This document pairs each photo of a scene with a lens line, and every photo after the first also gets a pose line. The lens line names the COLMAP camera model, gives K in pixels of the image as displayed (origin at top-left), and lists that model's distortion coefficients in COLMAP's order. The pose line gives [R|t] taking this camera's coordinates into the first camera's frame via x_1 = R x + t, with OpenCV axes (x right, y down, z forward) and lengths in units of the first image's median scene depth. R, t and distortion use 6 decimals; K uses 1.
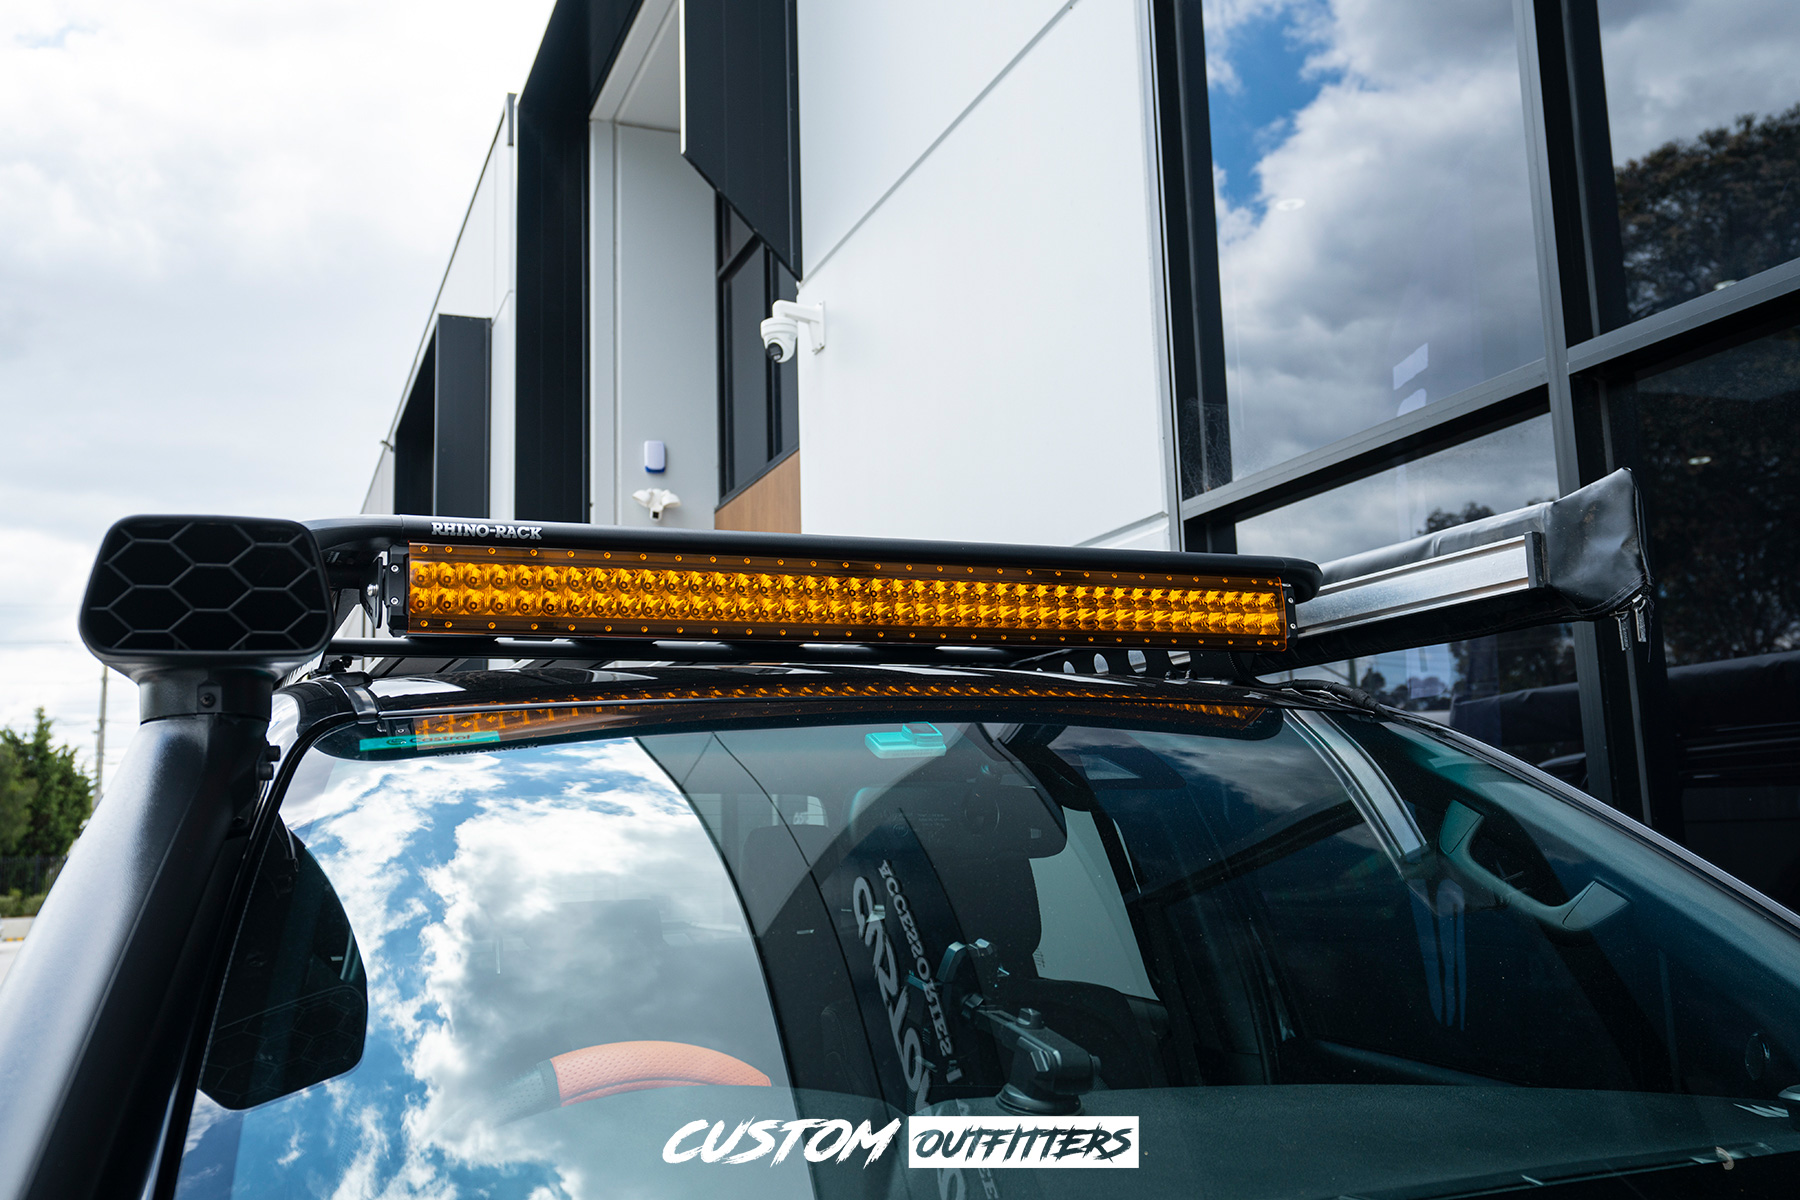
lens RADIAL K [[1615.3, 0, 889.1], [0, 1615.3, 601.8], [0, 0, 1]] dist [-0.015712, 0.019065]
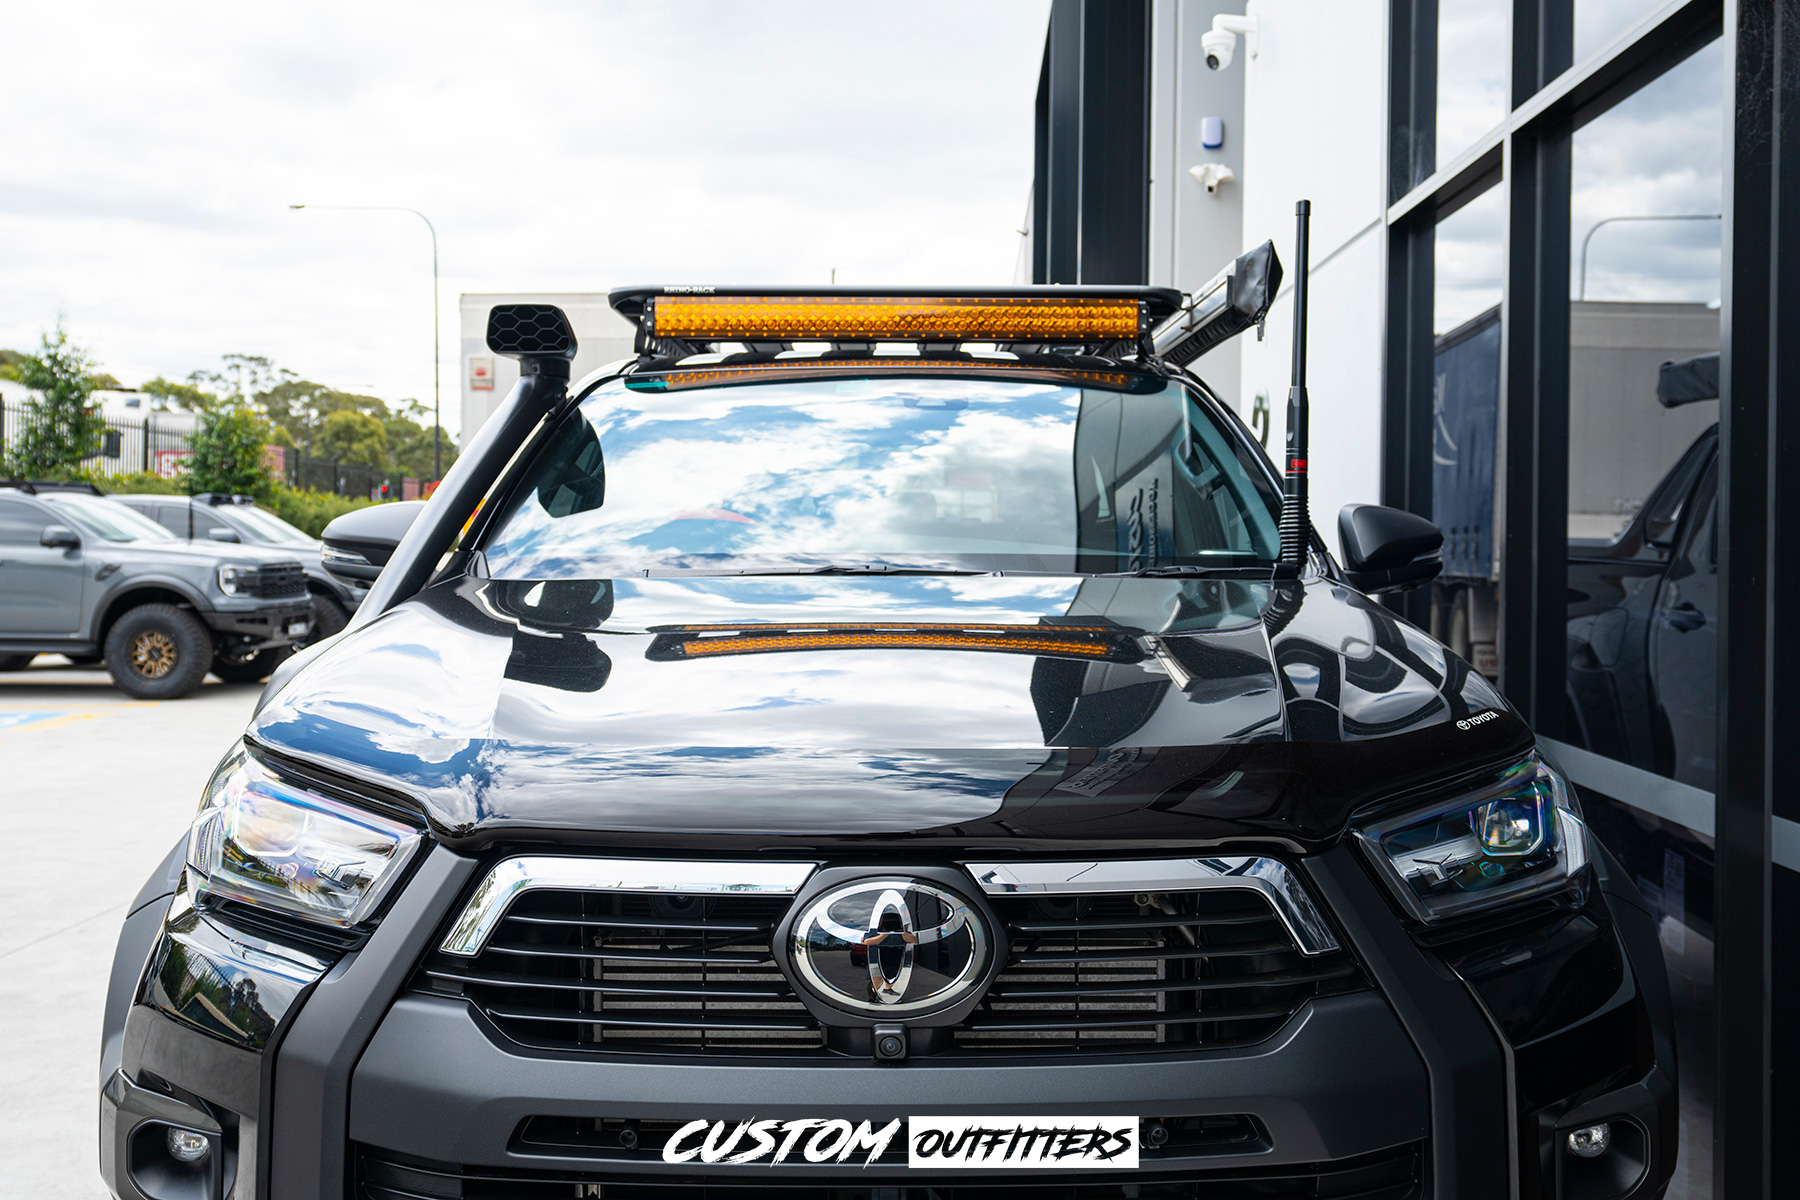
lens RADIAL K [[1418.1, 0, 897.0], [0, 1418.1, 596.2], [0, 0, 1]] dist [-0.015091, -0.000164]
pose [[0.937440, 0.058693, -0.343164, 0.358427], [0.019427, 0.975332, 0.219887, -0.028503], [0.347605, -0.212797, 0.913175, -0.383858]]
